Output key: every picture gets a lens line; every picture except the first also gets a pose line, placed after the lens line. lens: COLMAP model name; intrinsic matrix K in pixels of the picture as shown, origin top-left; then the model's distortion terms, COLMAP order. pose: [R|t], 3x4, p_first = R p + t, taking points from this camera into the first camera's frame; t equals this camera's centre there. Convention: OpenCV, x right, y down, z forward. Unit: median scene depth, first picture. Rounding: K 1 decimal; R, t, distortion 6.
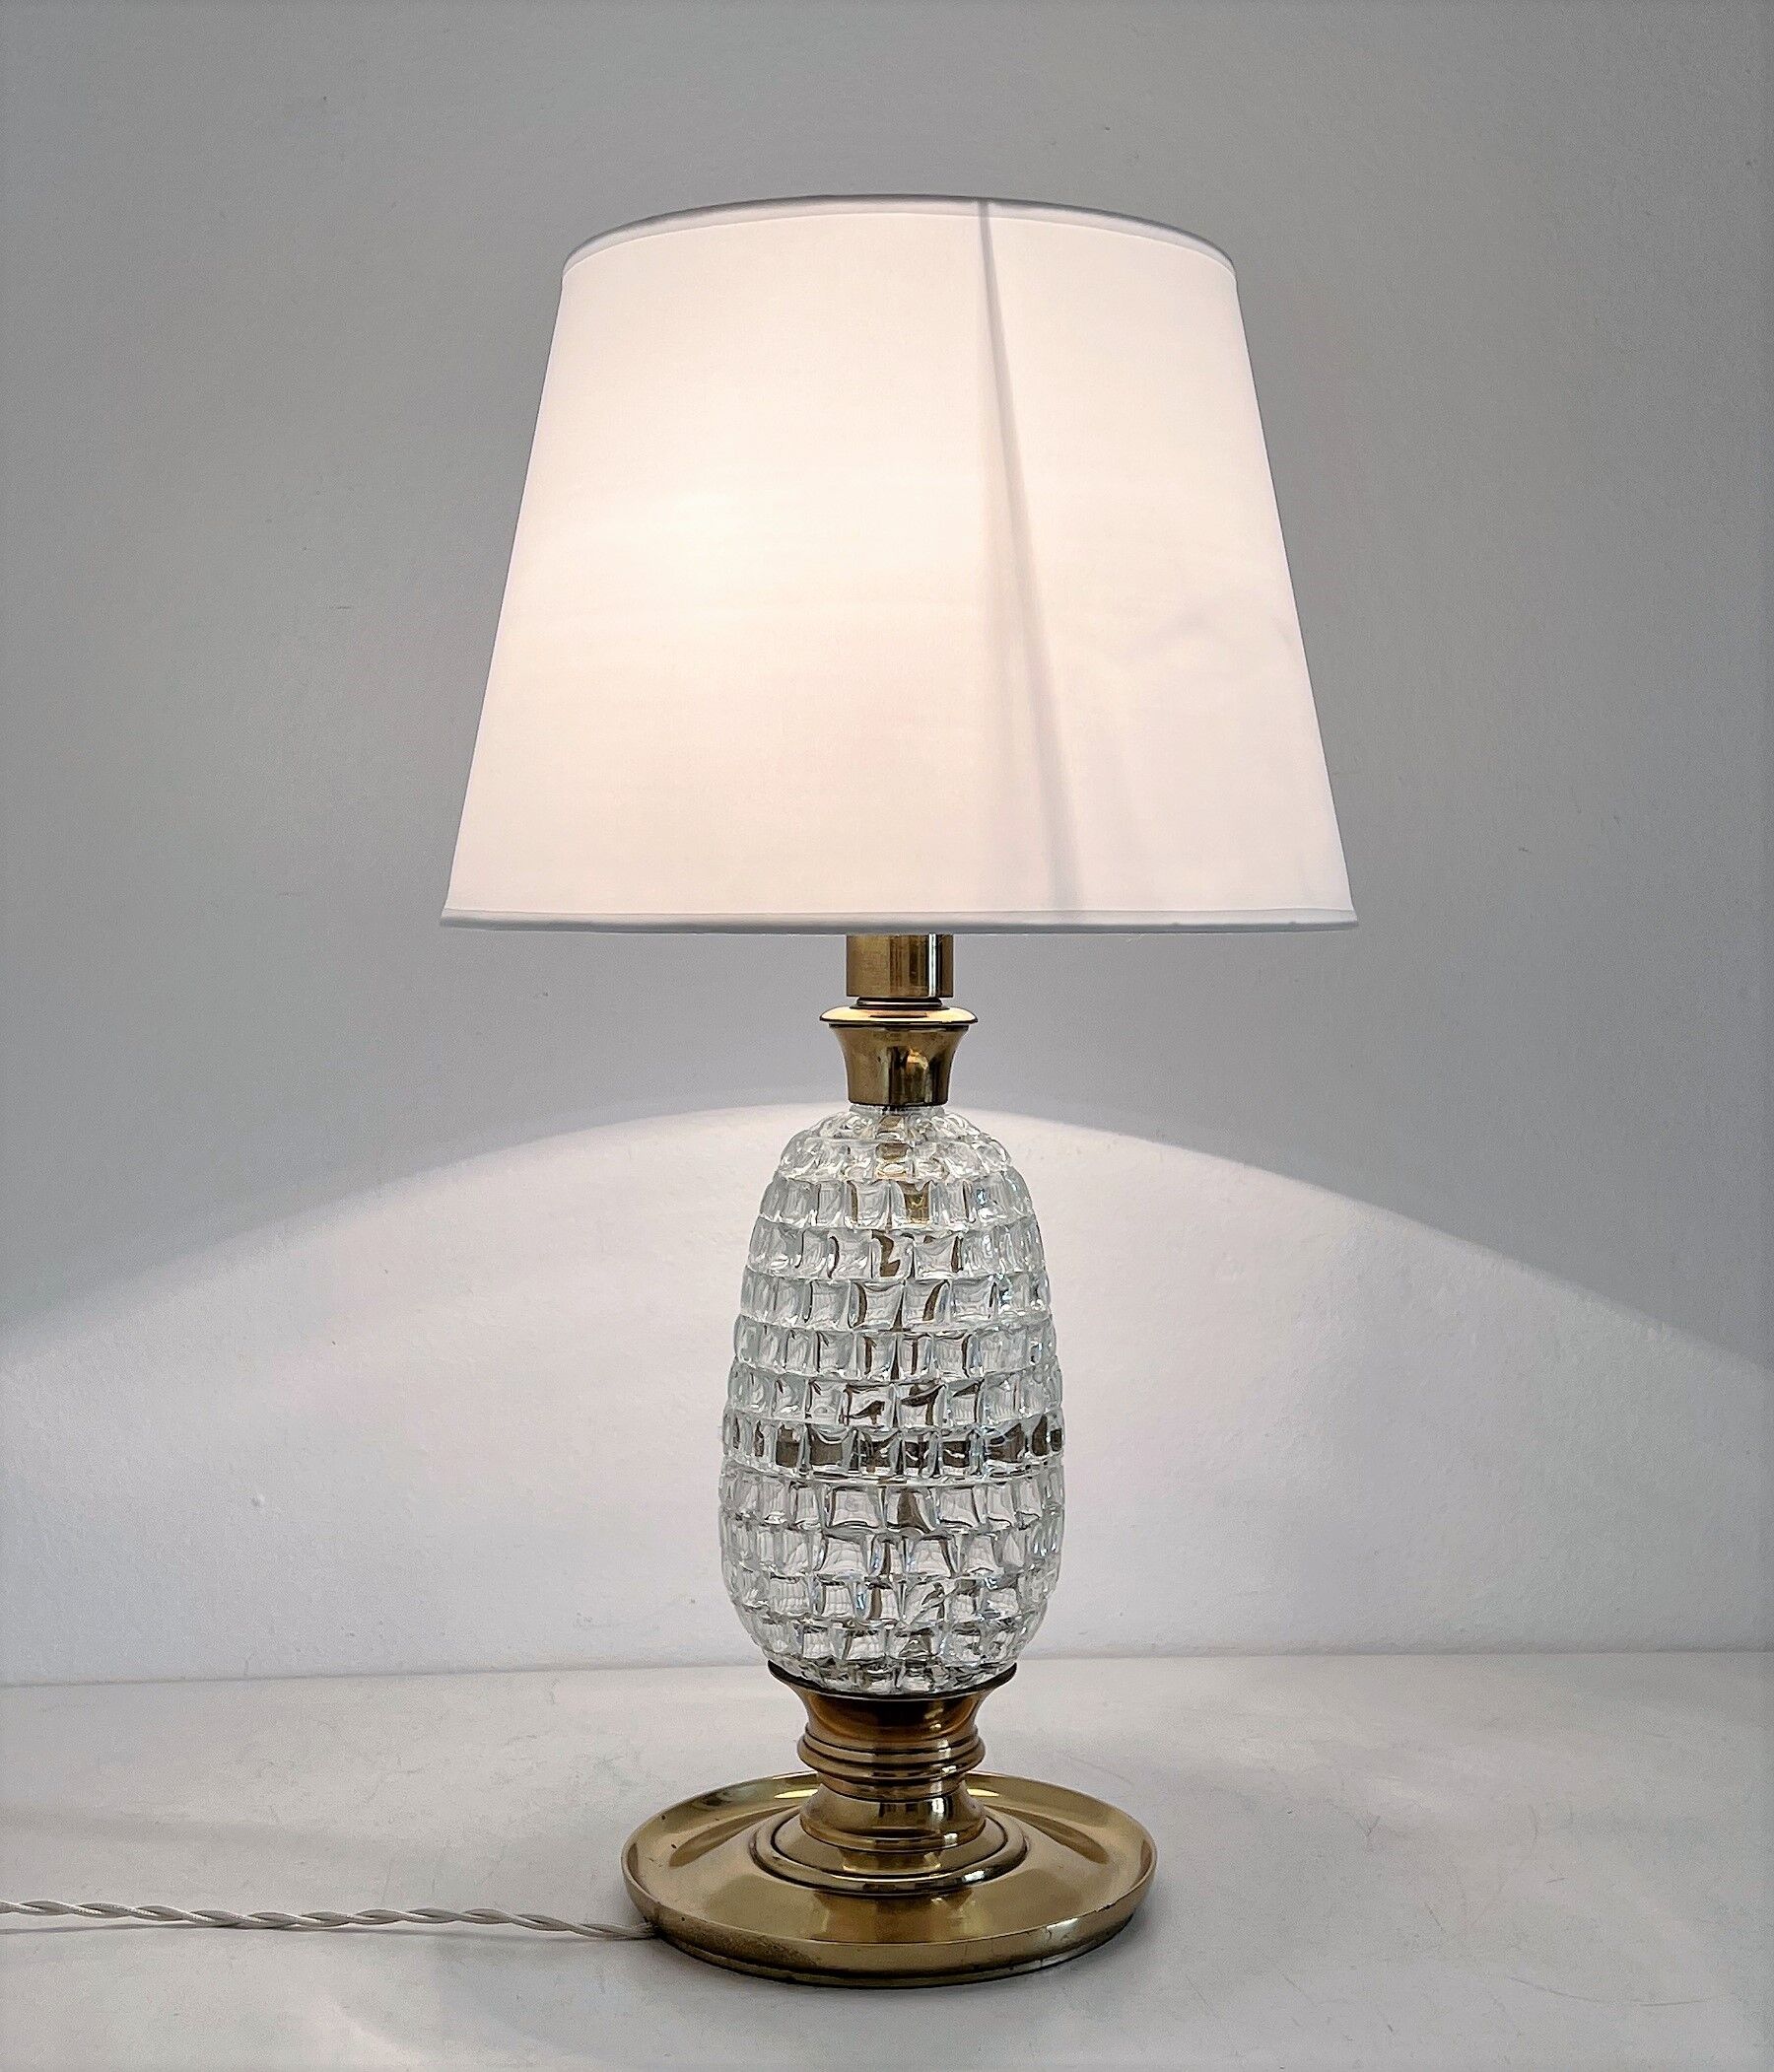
lens RADIAL K [[3080.3, 0, 905.7], [0, 3080.3, 957.8], [0, 0, 1]] dist [0.079508, 0.000000]
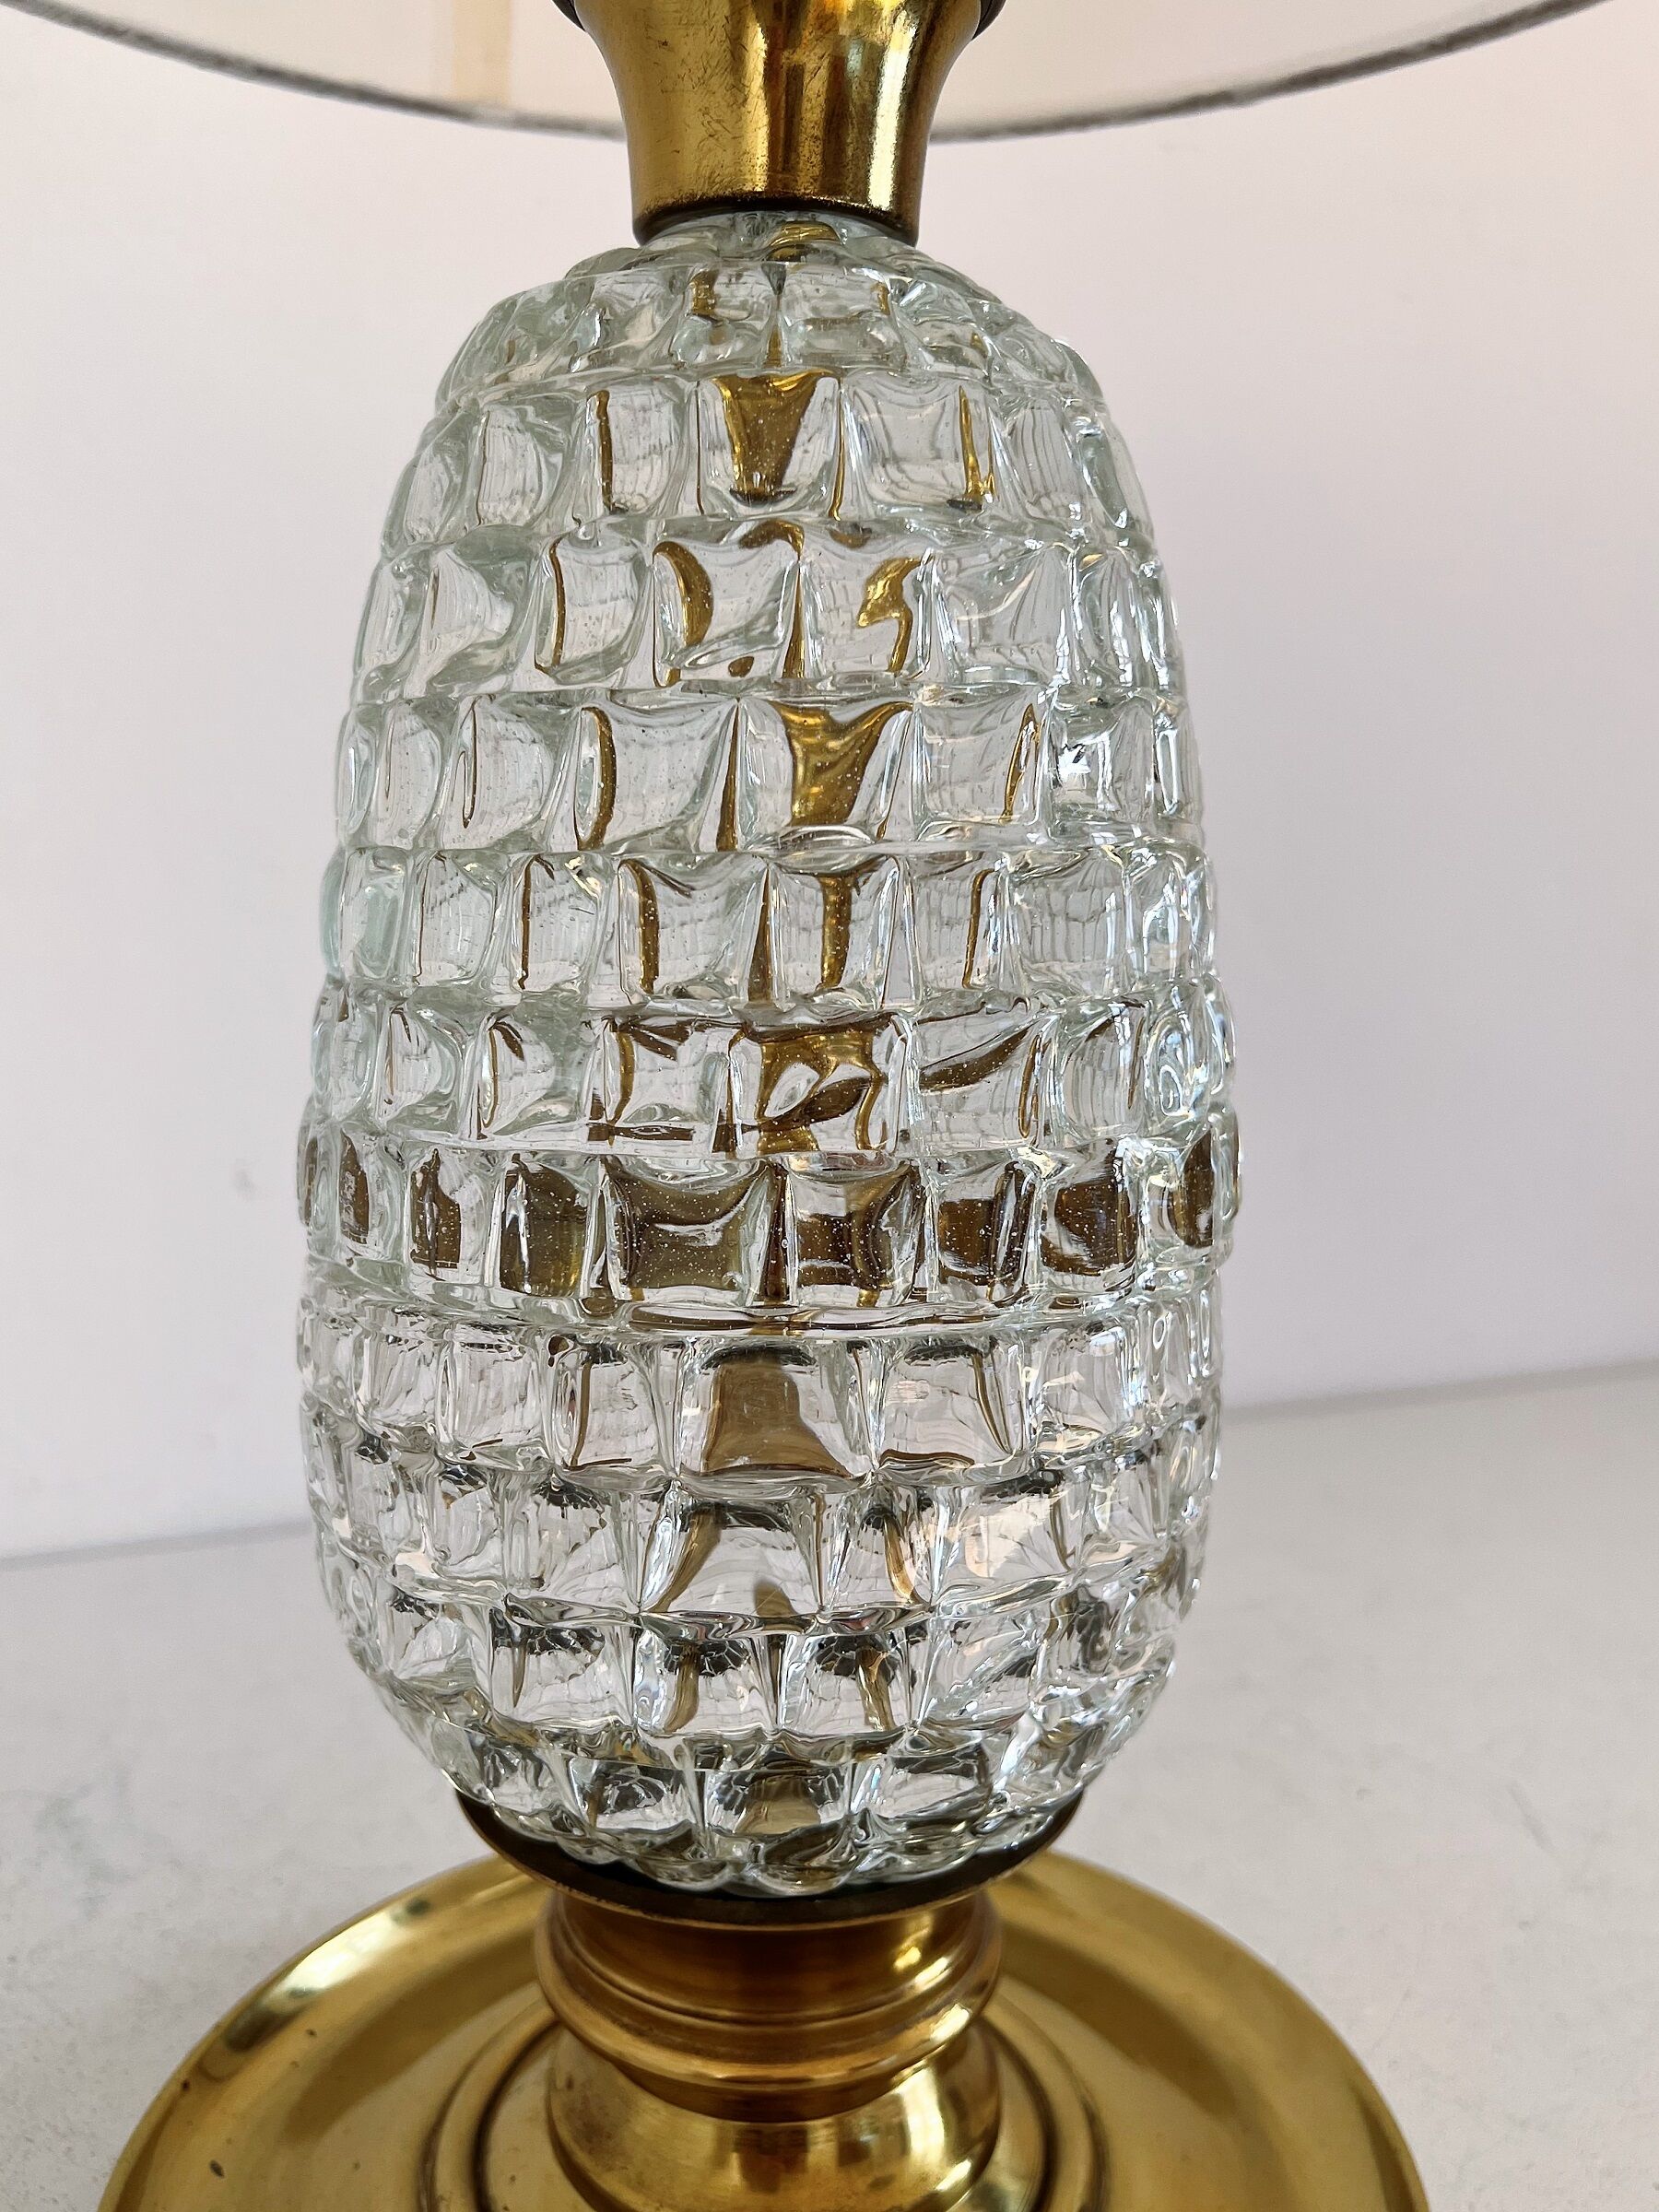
lens RADIAL K [[1885.4, 0, 819.3], [0, 1885.4, 1135.1], [0, 0, 1]] dist [0.014982, -0.016978]
pose [[0.966144, -0.044197, 0.254189, -0.058143], [0.005676, 0.988621, 0.150322, 0.118264], [-0.257940, -0.143790, 0.955401, 0.799433]]
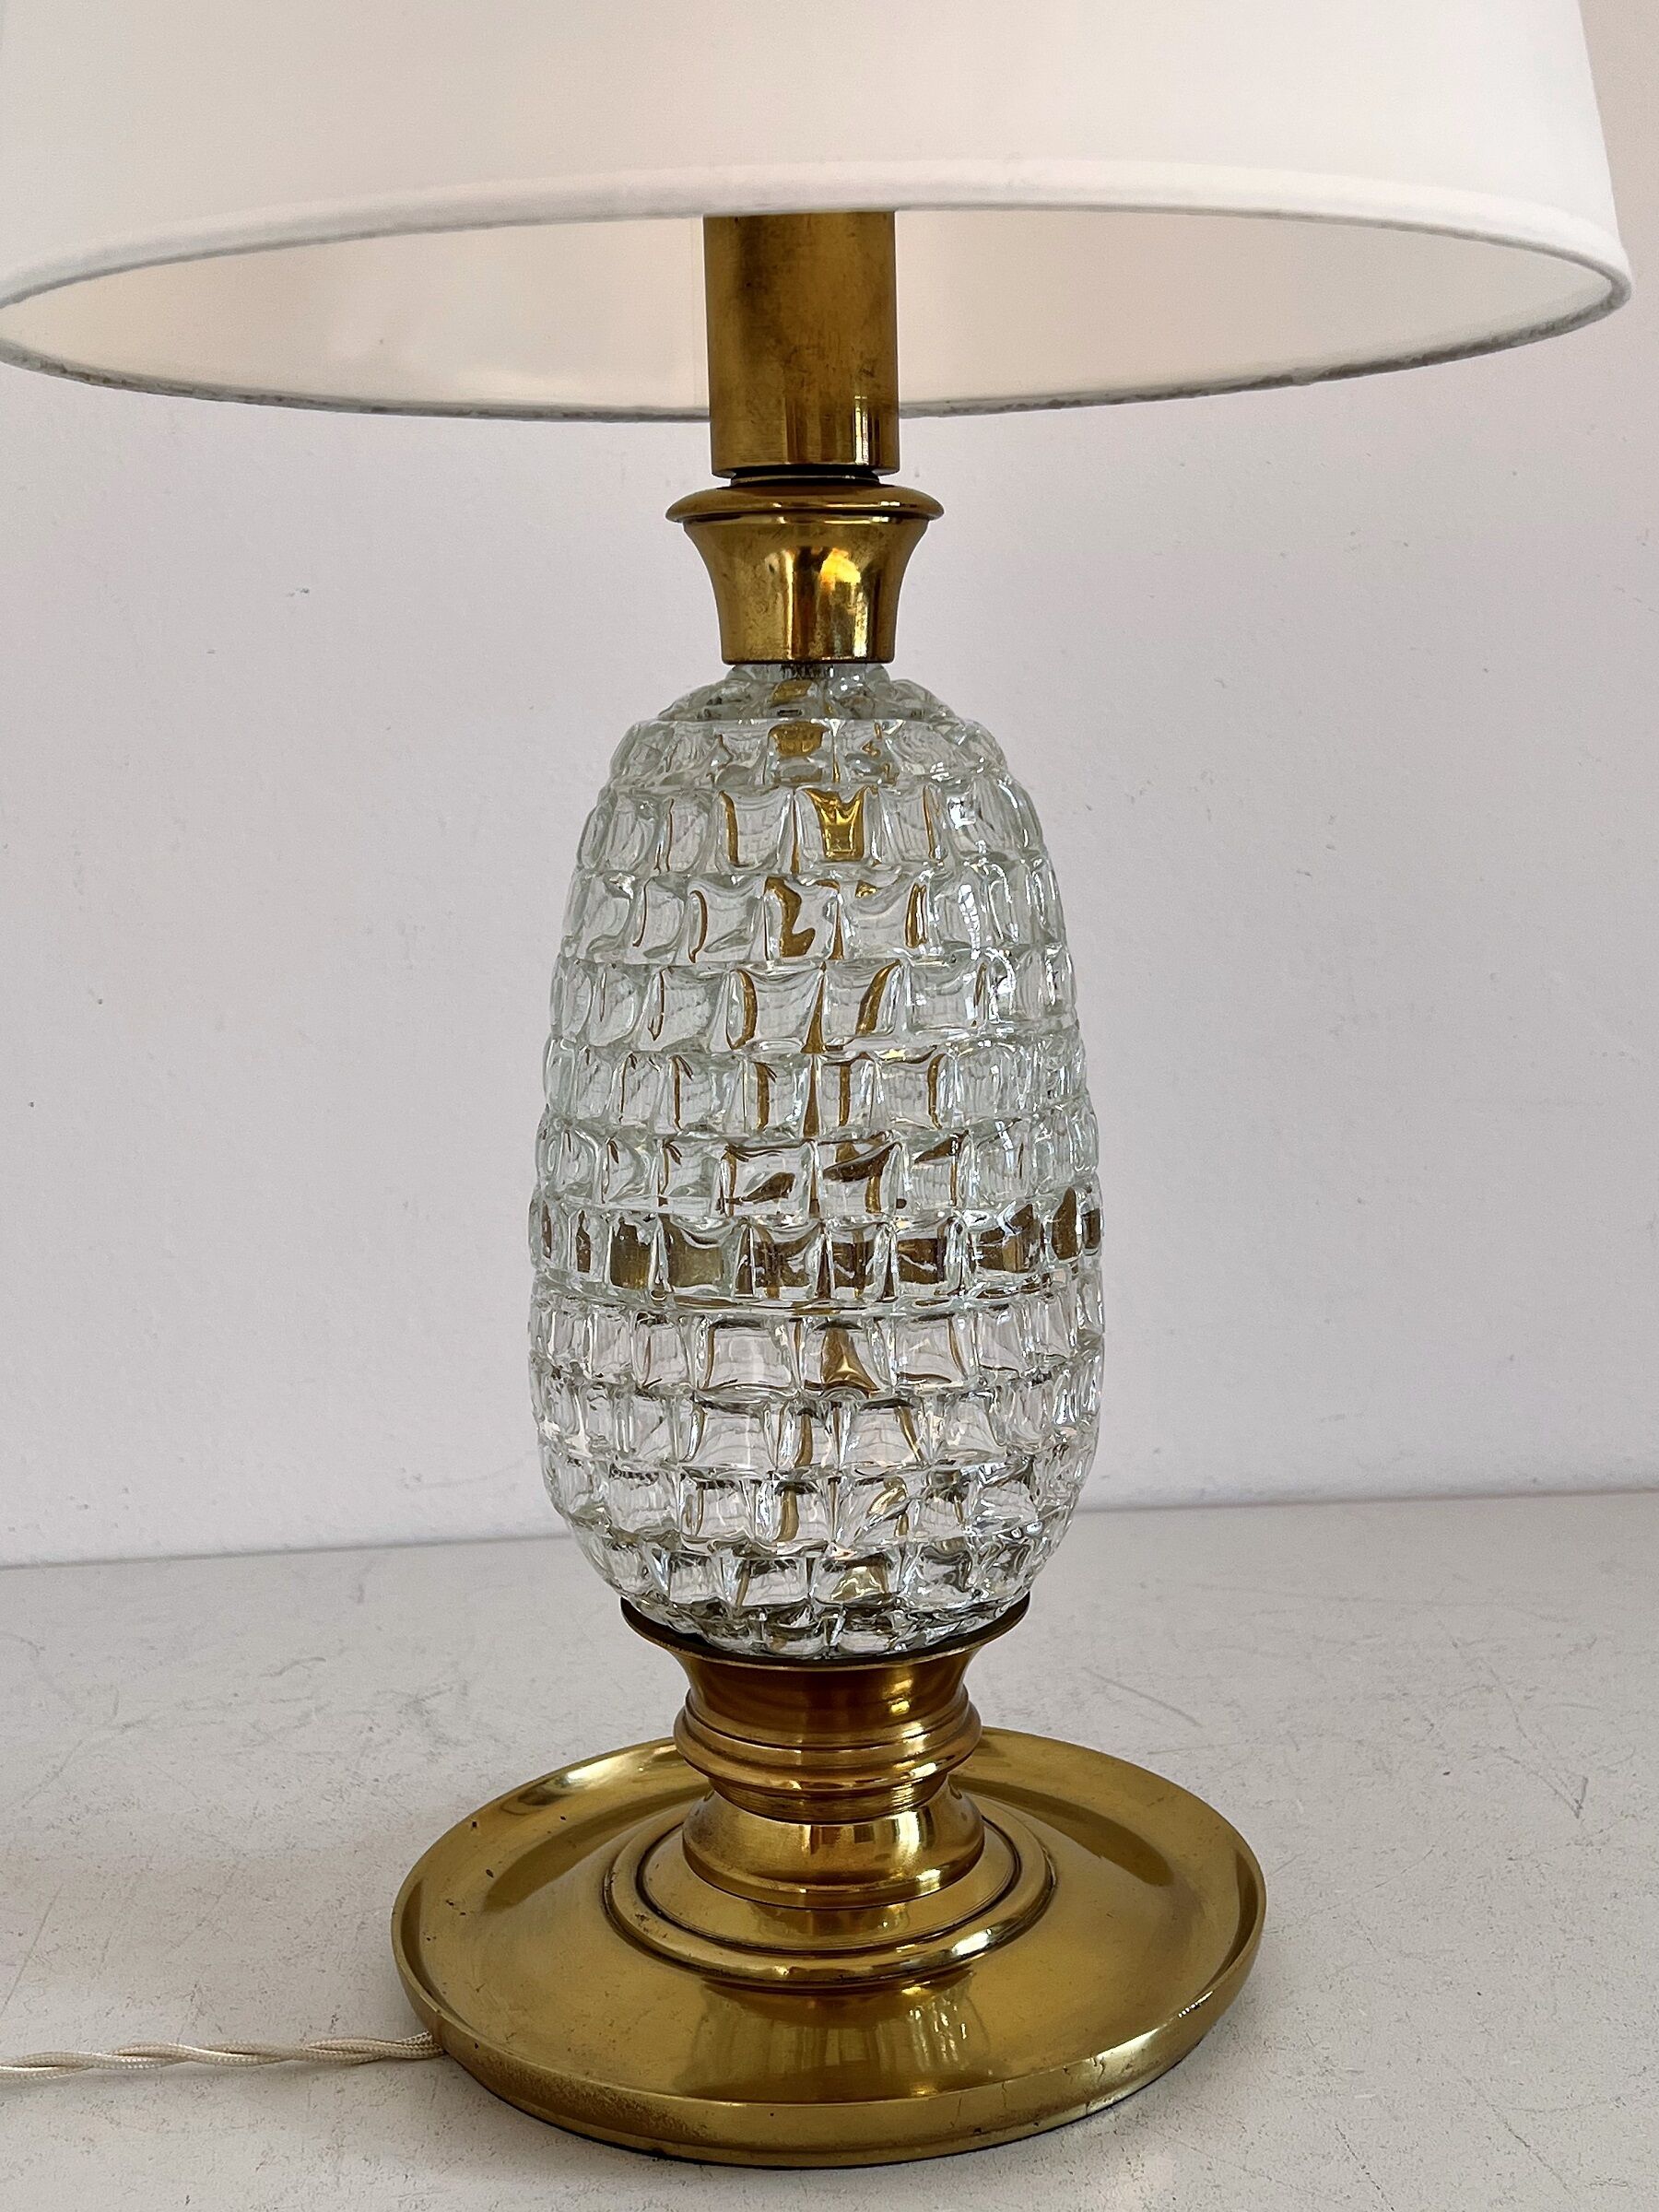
lens RADIAL K [[2782.7, 0, 841.1], [0, 2782.7, 1132.0], [0, 0, 1]] dist [0.127556, 0.000000]
pose [[0.999590, -0.025739, -0.012581, 0.008206], [0.027172, 0.990934, 0.131576, 0.066978], [0.009080, -0.131863, 0.991226, 0.478350]]
